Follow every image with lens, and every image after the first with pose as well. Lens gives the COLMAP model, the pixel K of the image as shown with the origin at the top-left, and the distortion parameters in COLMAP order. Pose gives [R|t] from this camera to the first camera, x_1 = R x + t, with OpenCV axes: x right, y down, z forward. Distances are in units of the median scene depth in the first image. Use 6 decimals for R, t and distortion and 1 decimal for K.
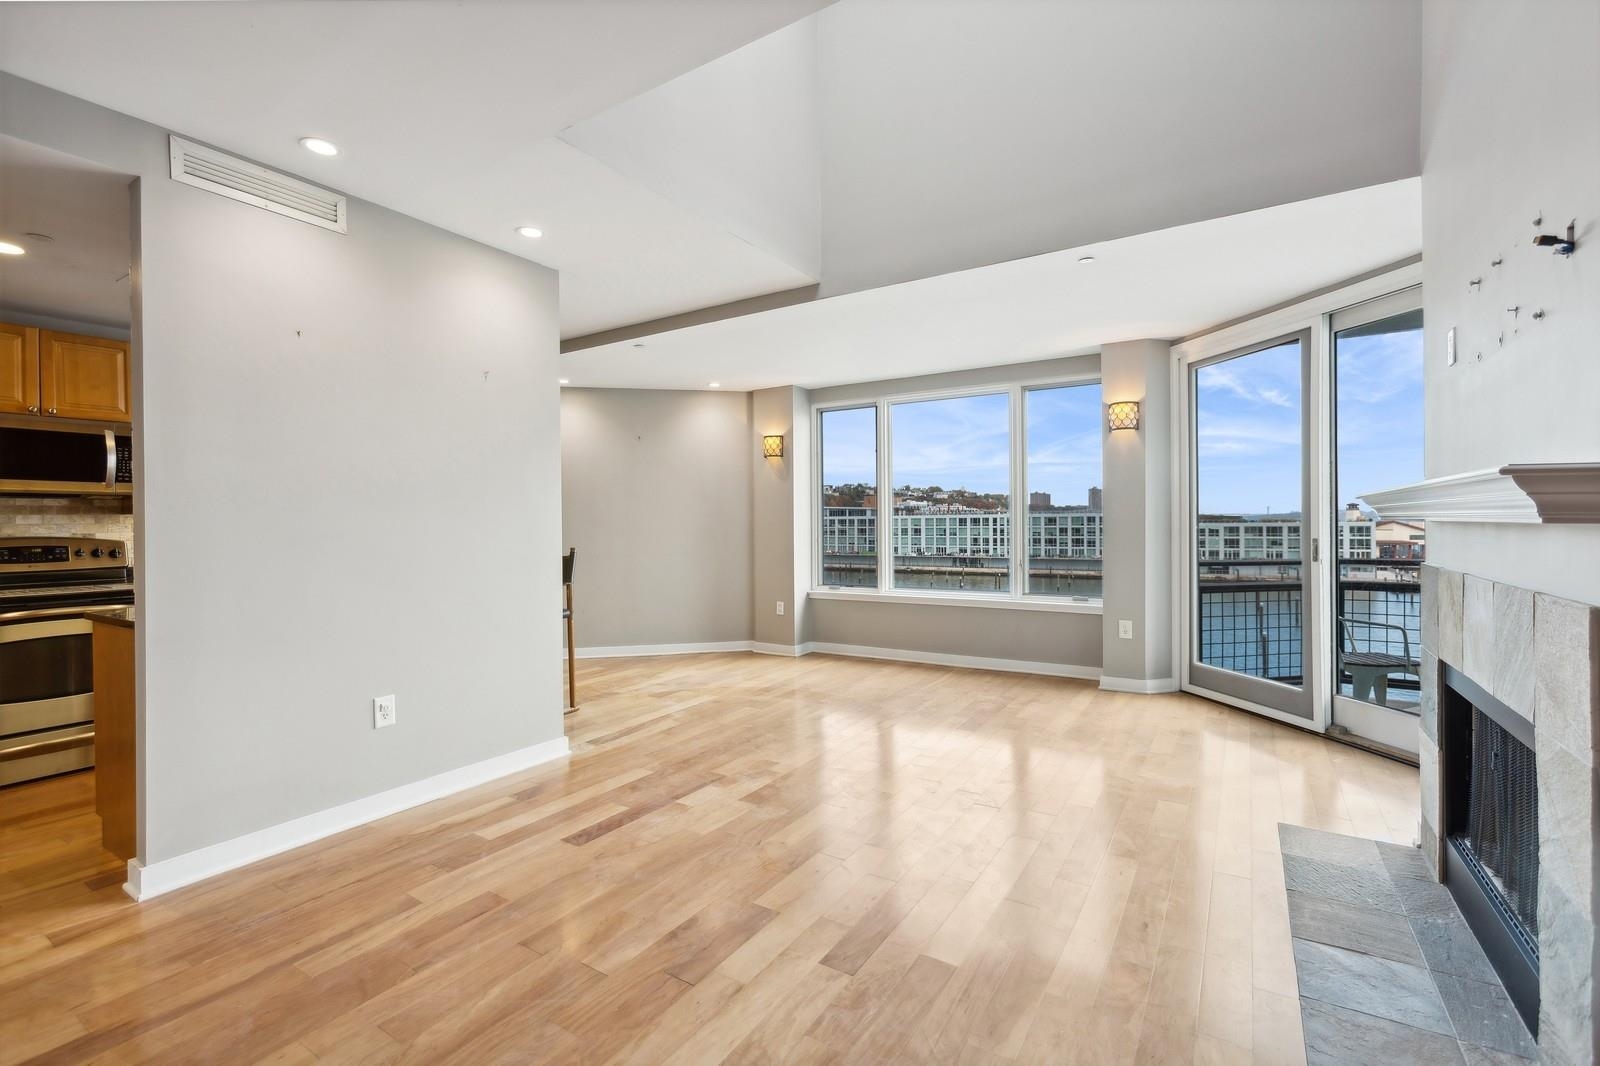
lens RADIAL K [[717.1, 0, 801.7], [0, 717.1, 520.8], [0, 0, 1]] dist [-0.009346, 0.005586]
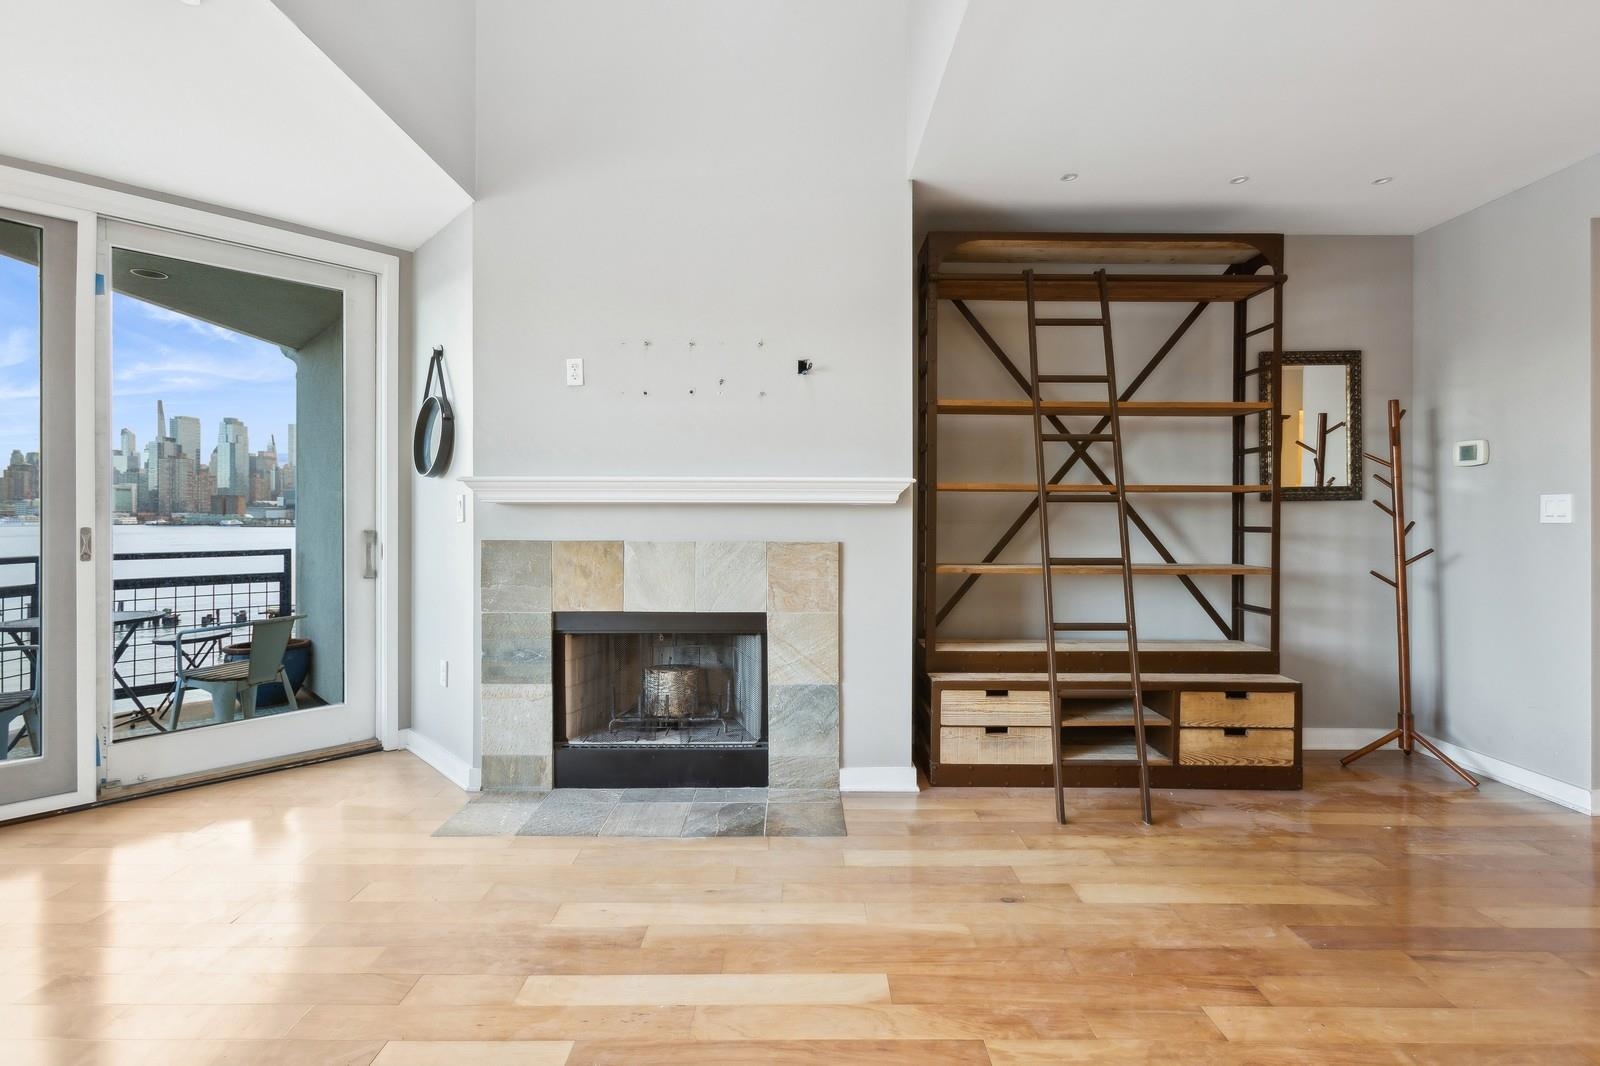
lens RADIAL K [[717.1, 0, 799.5], [0, 717.1, 523.3], [0, 0, 1]] dist [-0.009346, 0.005586]
pose [[-0.540834, 0.001307, 0.841129, -0.197505], [0.002692, 0.999996, 0.000178, 0.017529], [-0.841125, 0.002360, -0.540835, 0.635299]]
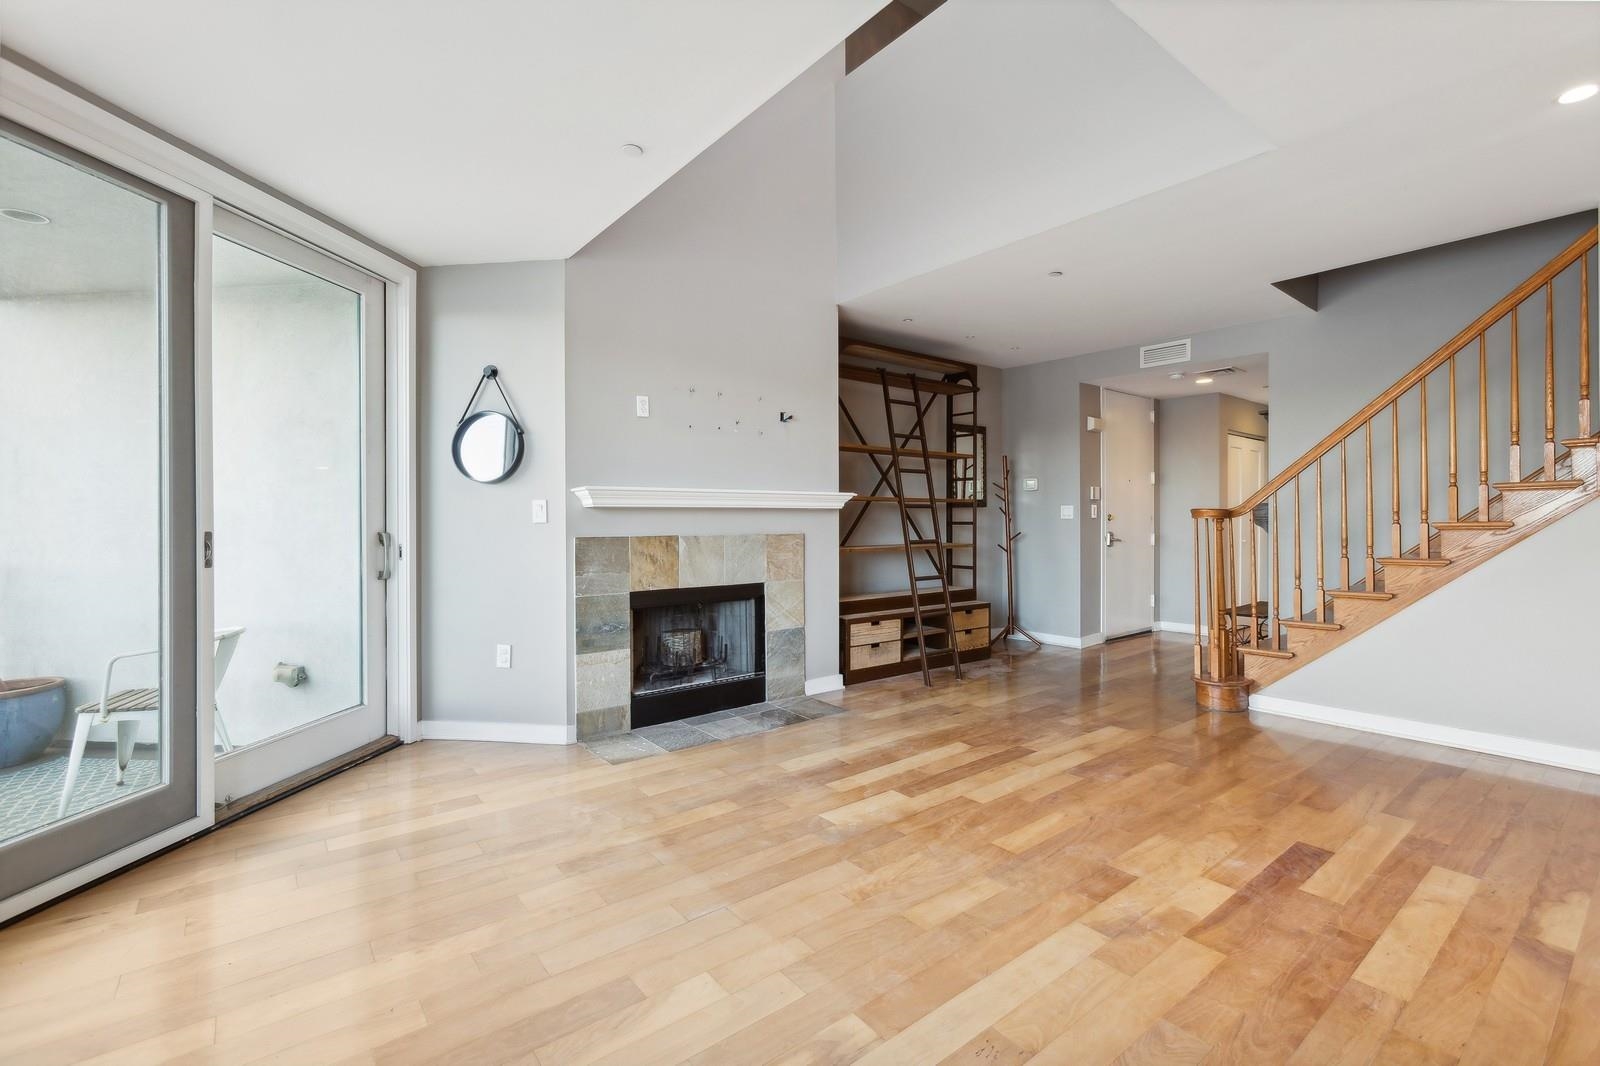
lens RADIAL K [[717.1, 0, 790.4], [0, 717.1, 515.7], [0, 0, 1]] dist [-0.009346, 0.005586]
pose [[-0.942540, 0.010284, 0.333936, -0.001178], [0.009410, 0.999947, -0.004233, 0.014550], [-0.333962, -0.000848, -0.942586, 1.152839]]
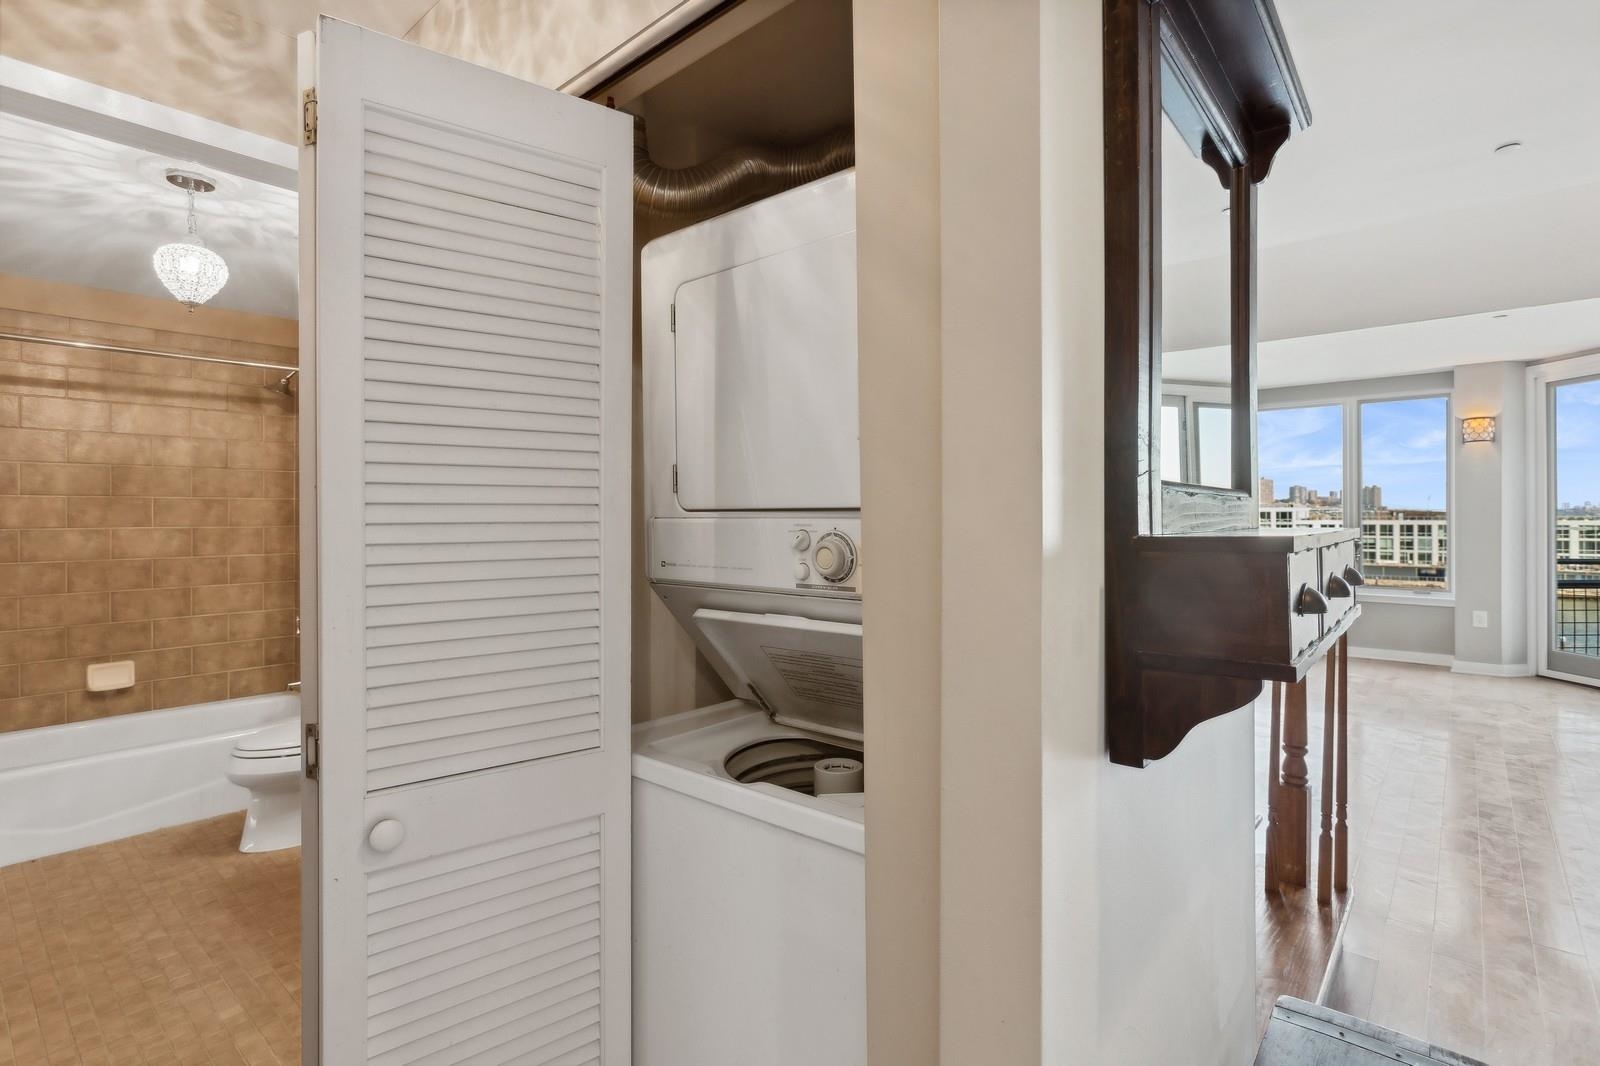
lens RADIAL K [[742.0, 0, 801.5], [0, 742.0, 511.4], [0, 0, 1]] dist [-0.001818, -0.001705]
pose [[0.985107, 0.006511, -0.171821, -0.406989], [-0.007166, 0.999969, -0.003192, -0.006246], [0.171795, 0.004375, 0.985123, -0.337642]]
